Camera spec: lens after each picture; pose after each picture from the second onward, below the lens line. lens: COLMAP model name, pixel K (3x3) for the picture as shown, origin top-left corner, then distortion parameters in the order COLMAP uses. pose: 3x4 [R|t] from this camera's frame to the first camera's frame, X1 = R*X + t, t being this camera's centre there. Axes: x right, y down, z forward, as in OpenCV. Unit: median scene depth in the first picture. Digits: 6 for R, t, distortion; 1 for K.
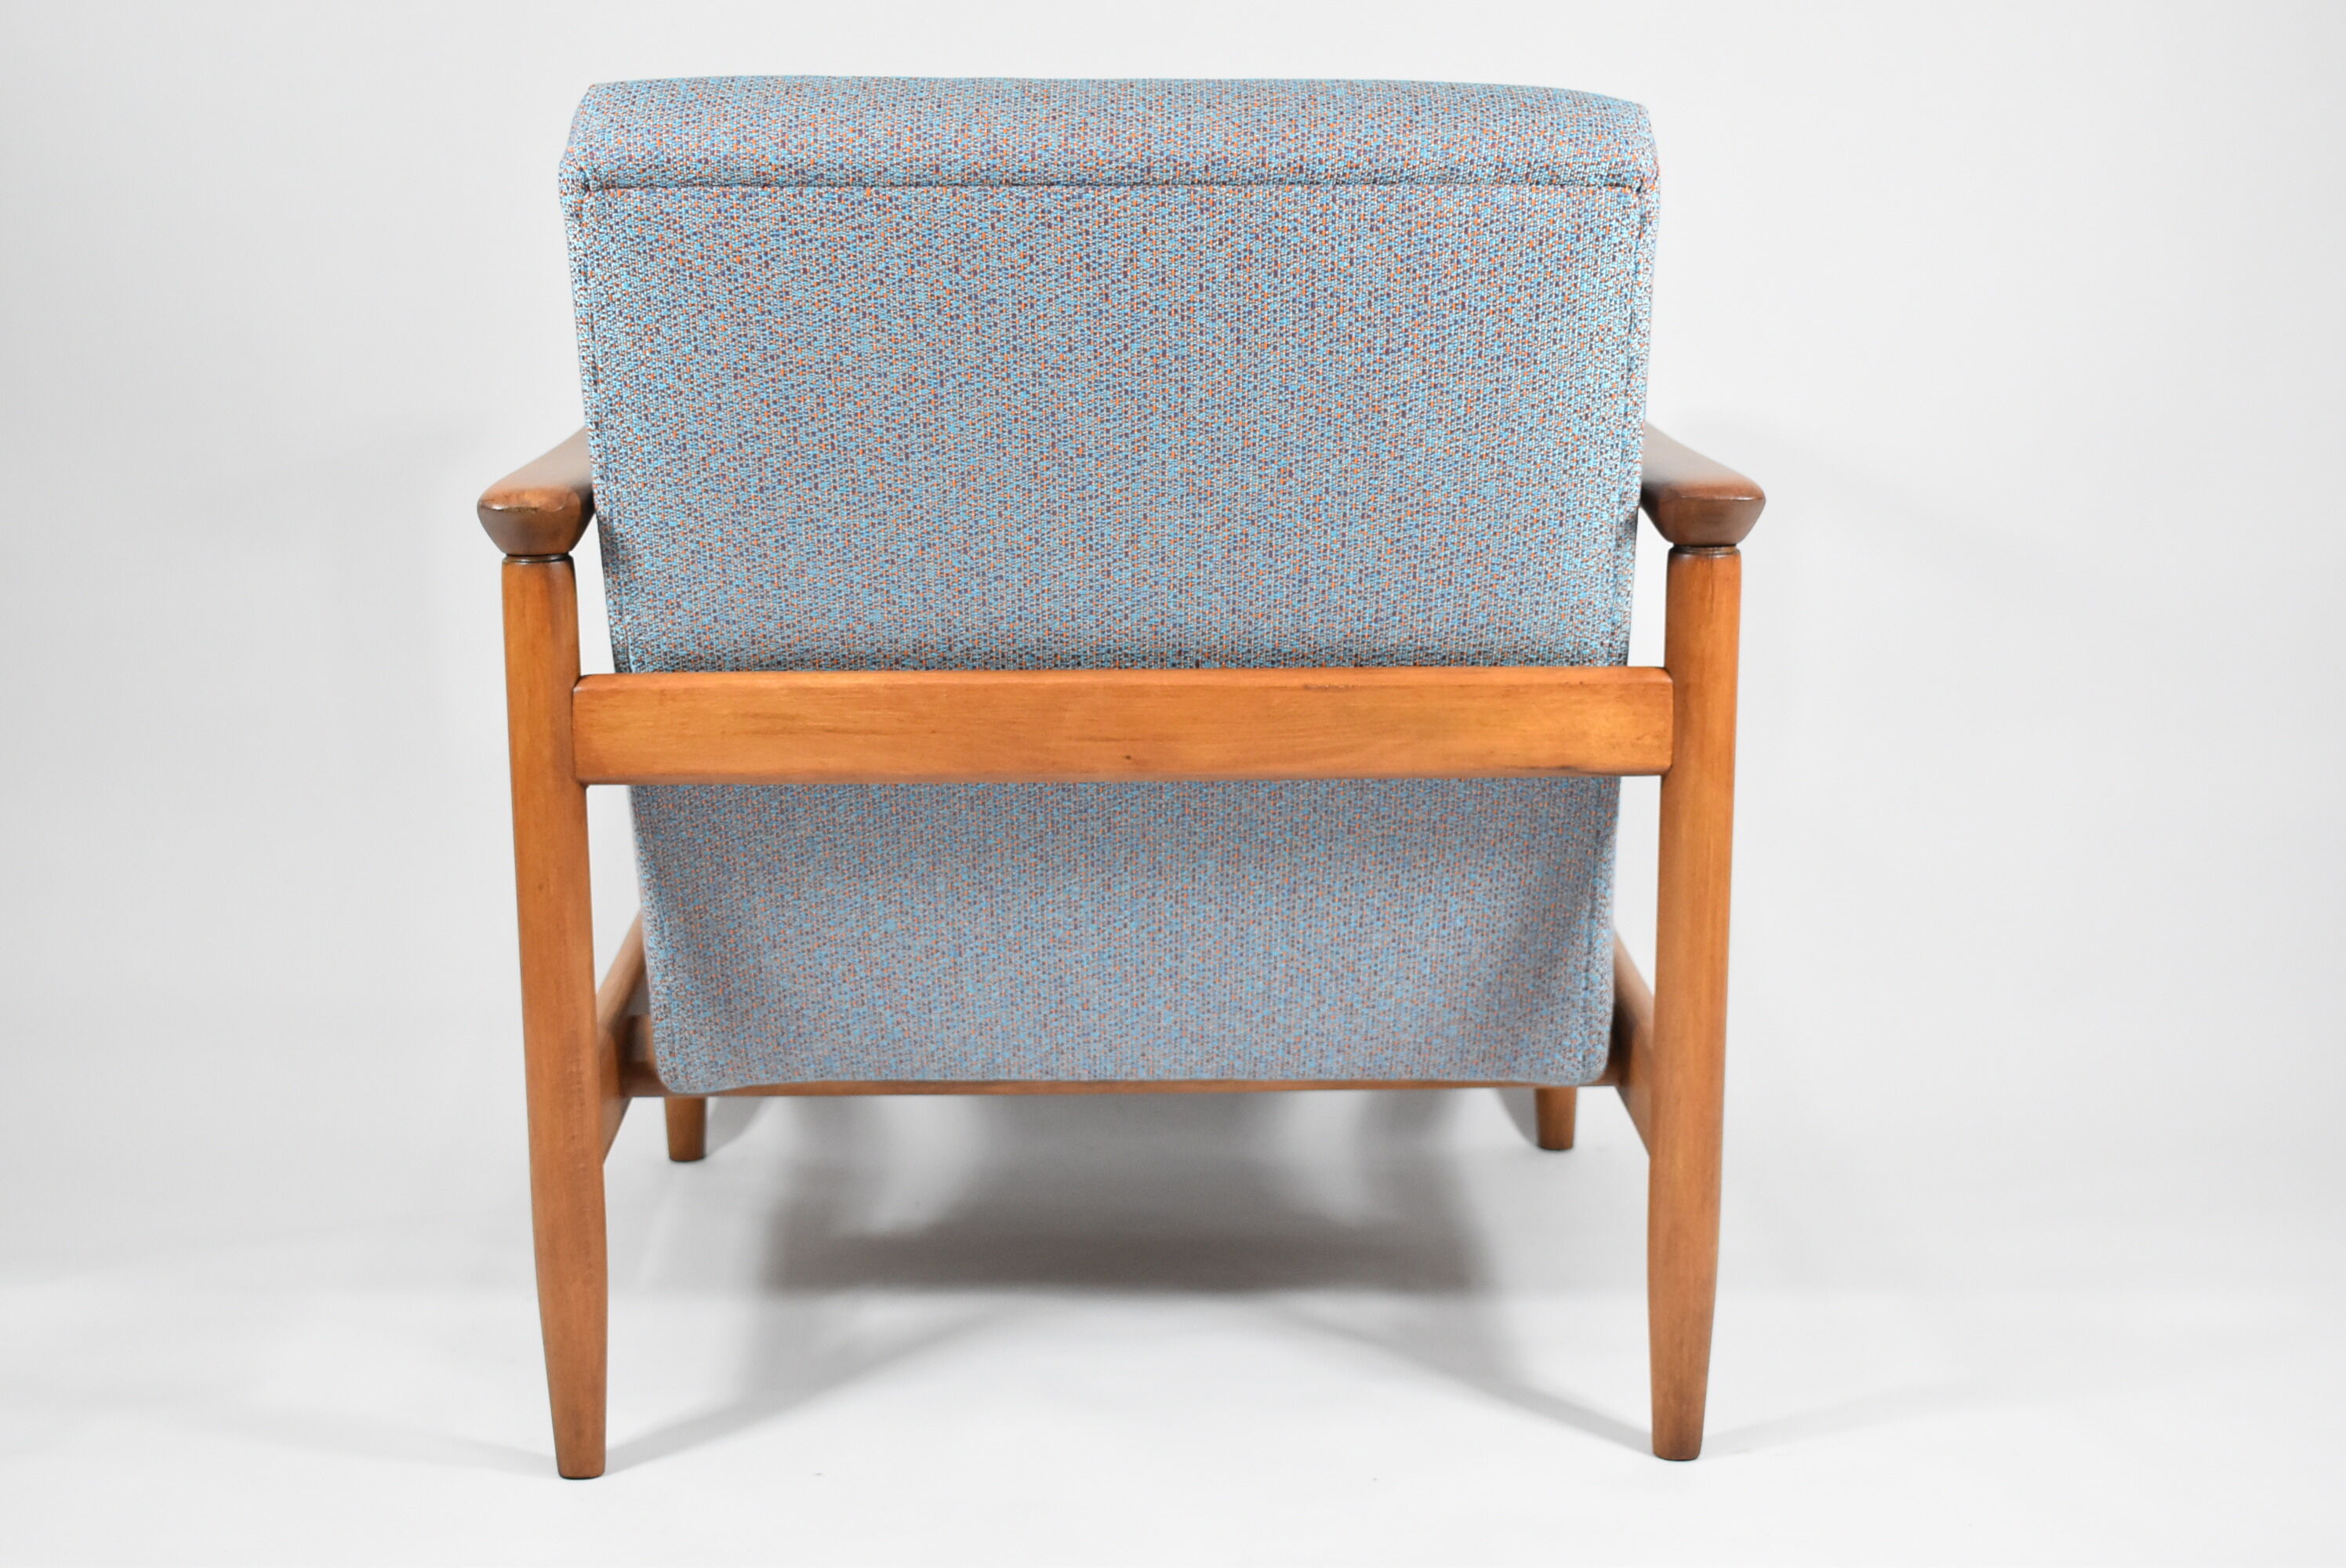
lens RADIAL K [[3649.2, 0, 1173.0], [0, 3649.2, 784.0], [0, 0, 1]] dist [0.017660, 0.019423]
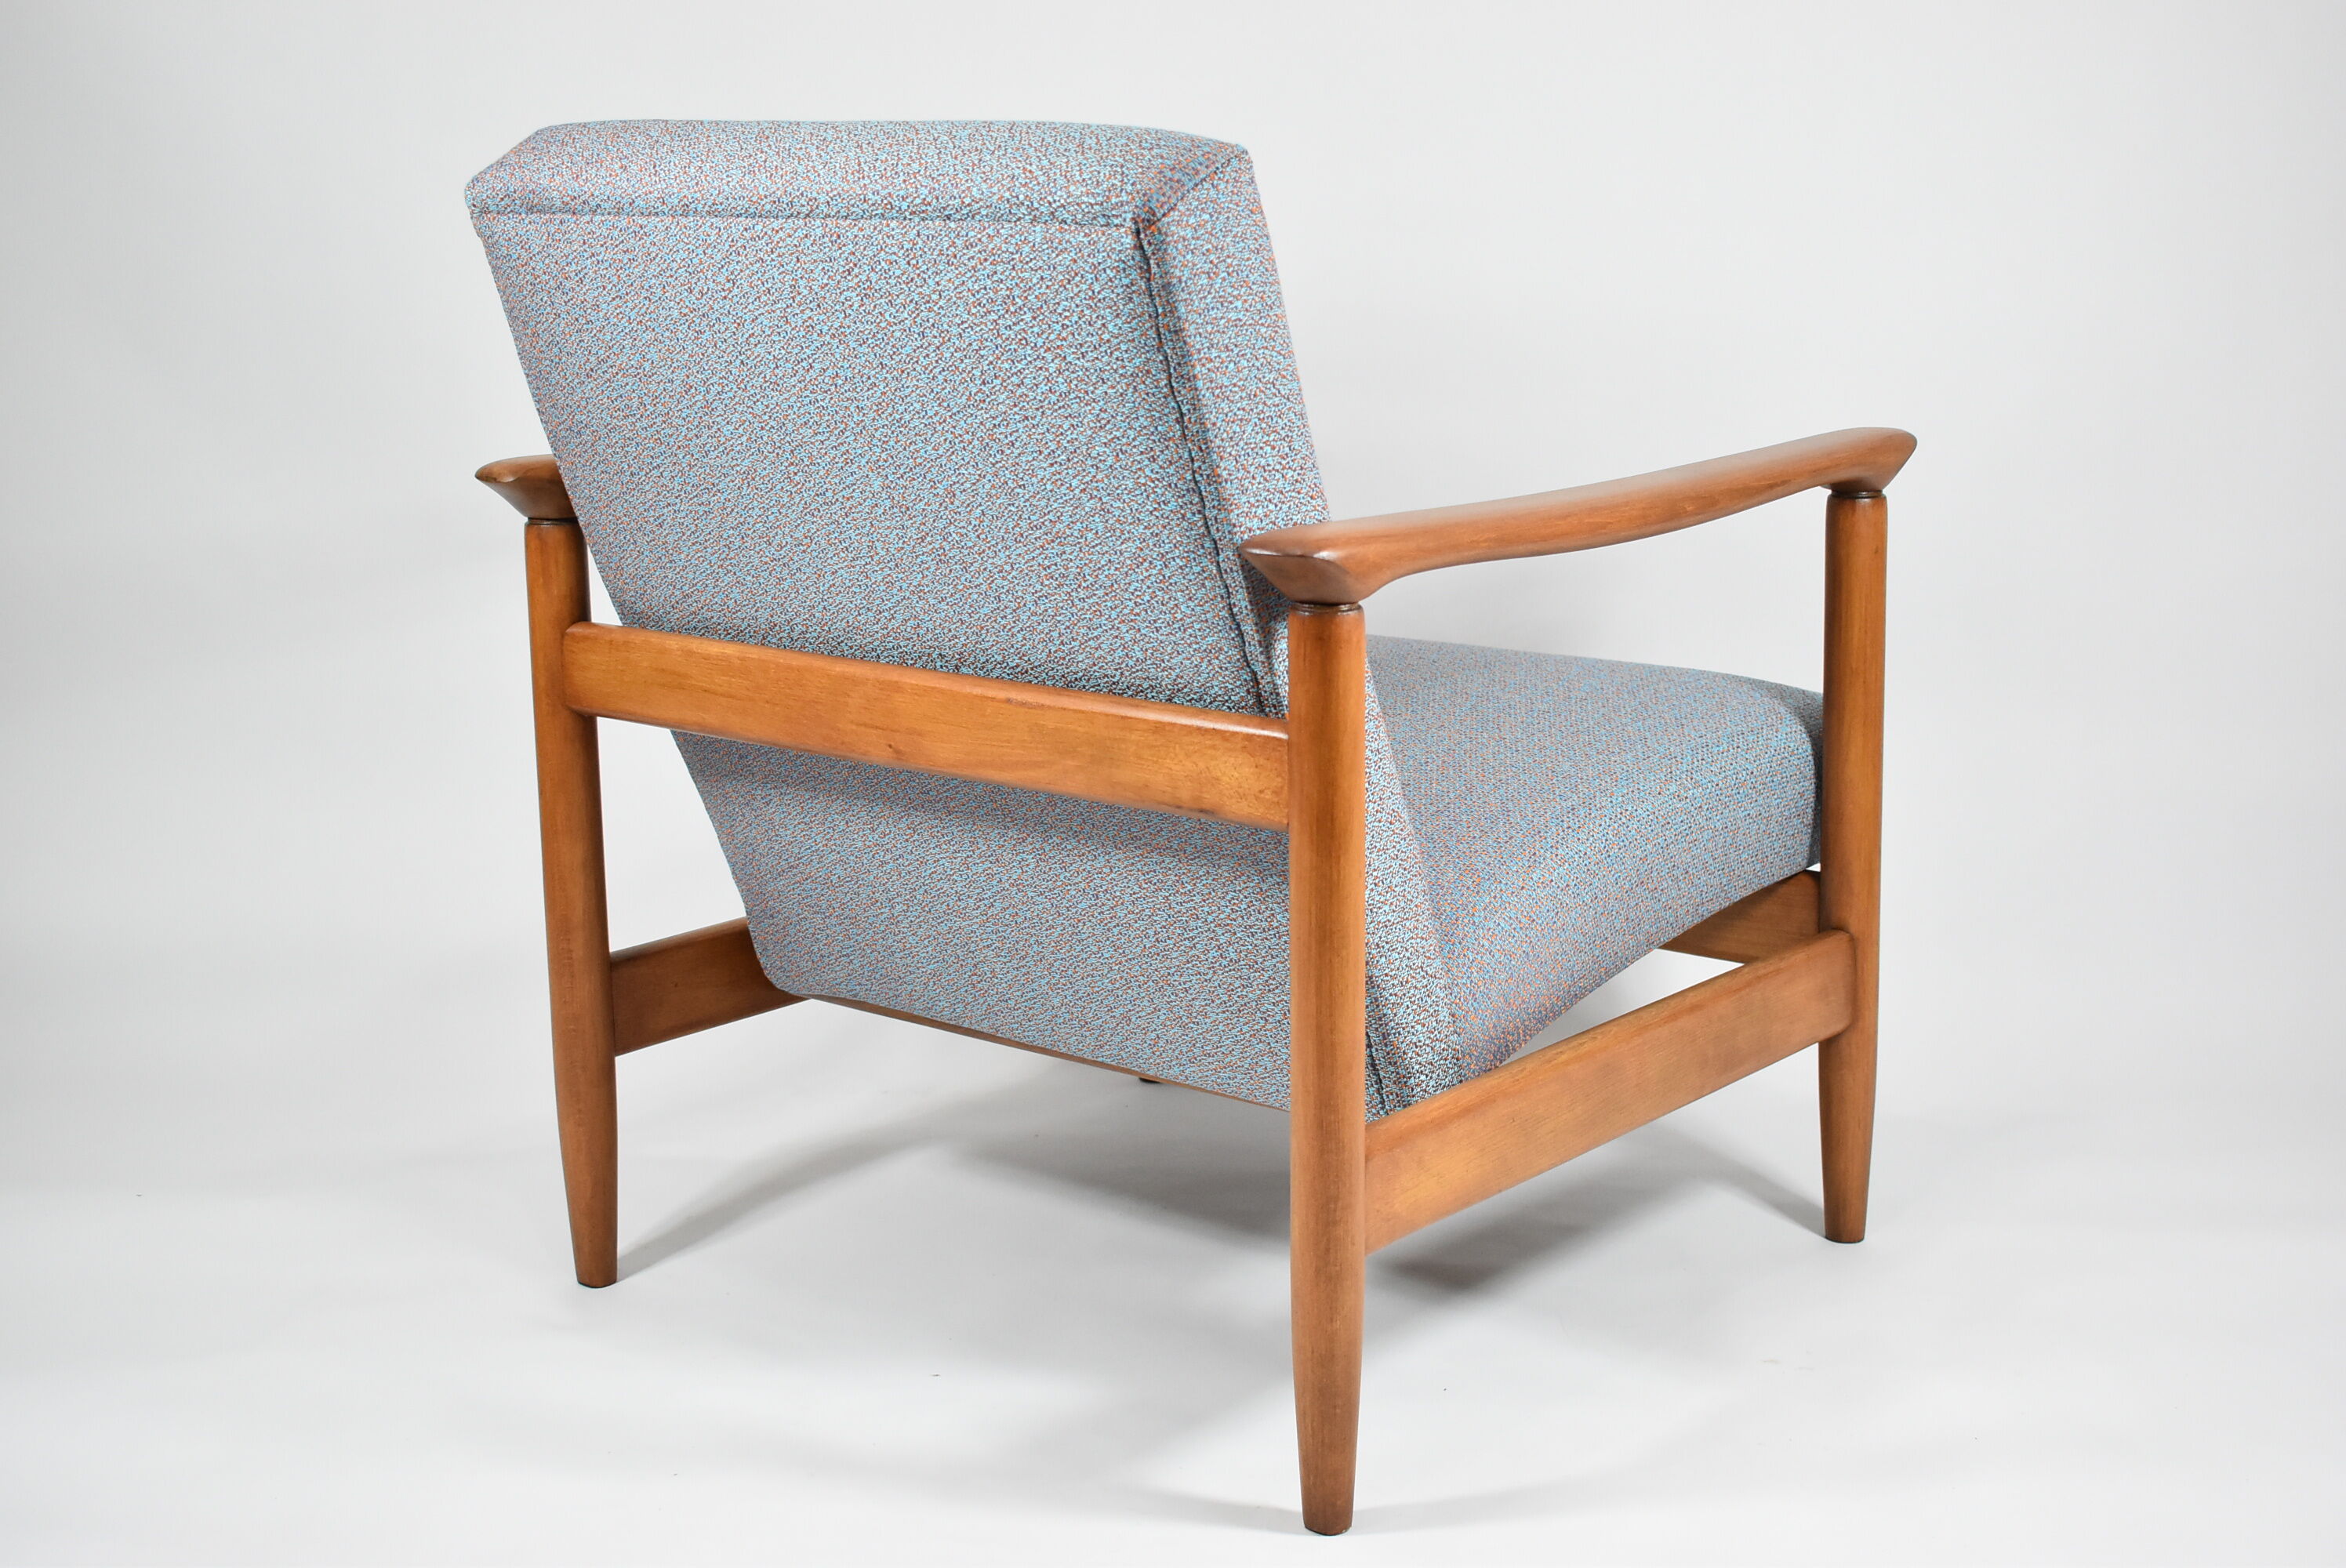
lens RADIAL K [[3004.9, 0, 1173.0], [0, 3004.9, 784.0], [0, 0, 1]] dist [-0.015409, -0.011266]
pose [[0.774479, 0.132553, -0.618557, 0.609639], [-0.119394, 0.990856, 0.062845, -0.062599], [0.621231, 0.025180, 0.783223, 0.352269]]
